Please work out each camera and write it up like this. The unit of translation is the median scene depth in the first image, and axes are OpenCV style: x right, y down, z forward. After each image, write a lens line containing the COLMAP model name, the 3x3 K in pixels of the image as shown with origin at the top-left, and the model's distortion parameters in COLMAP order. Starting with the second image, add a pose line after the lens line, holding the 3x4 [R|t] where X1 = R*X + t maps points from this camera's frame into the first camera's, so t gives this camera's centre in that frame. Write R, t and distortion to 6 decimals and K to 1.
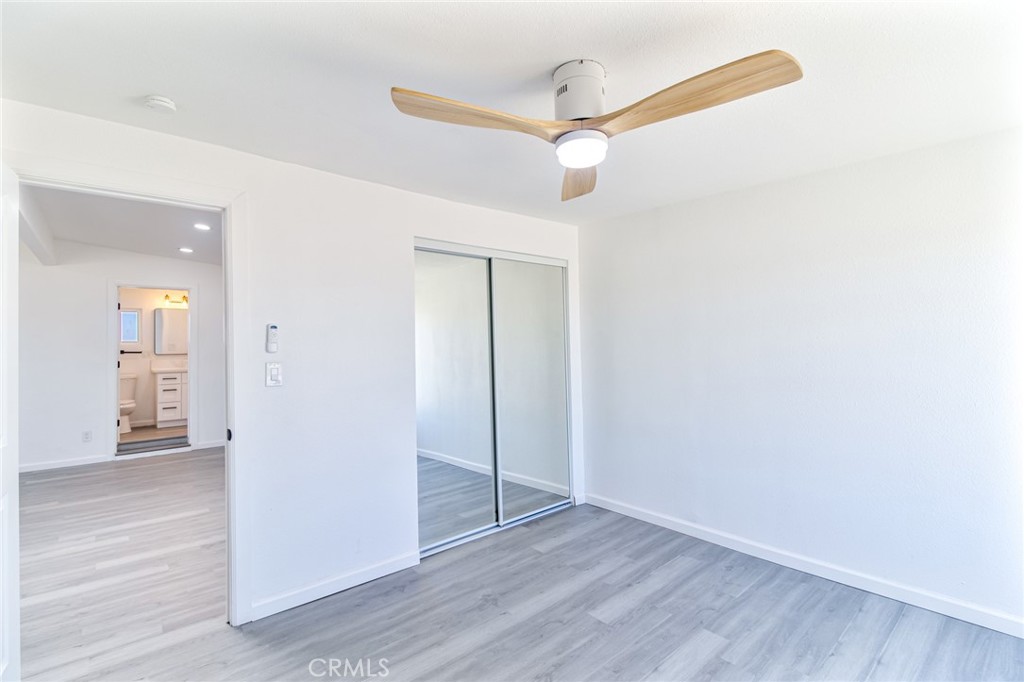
lens RADIAL K [[474.7, 0, 507.1], [0, 474.7, 336.2], [0, 0, 1]] dist [0.003102, -0.005408]
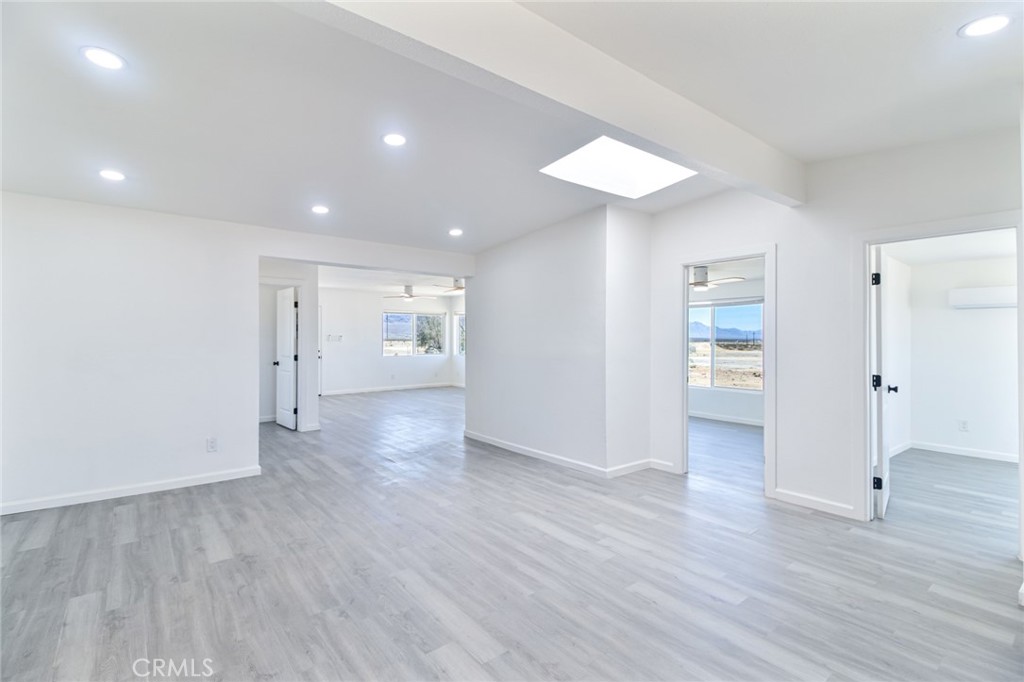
lens RADIAL K [[474.7, 0, 517.0], [0, 474.7, 337.0], [0, 0, 1]] dist [0.003102, -0.005408]
pose [[0.023598, 0.014249, 0.999620, -2.295339], [-0.025979, 0.999569, -0.013635, 0.075809], [-0.999384, -0.025648, 0.023958, 1.484781]]
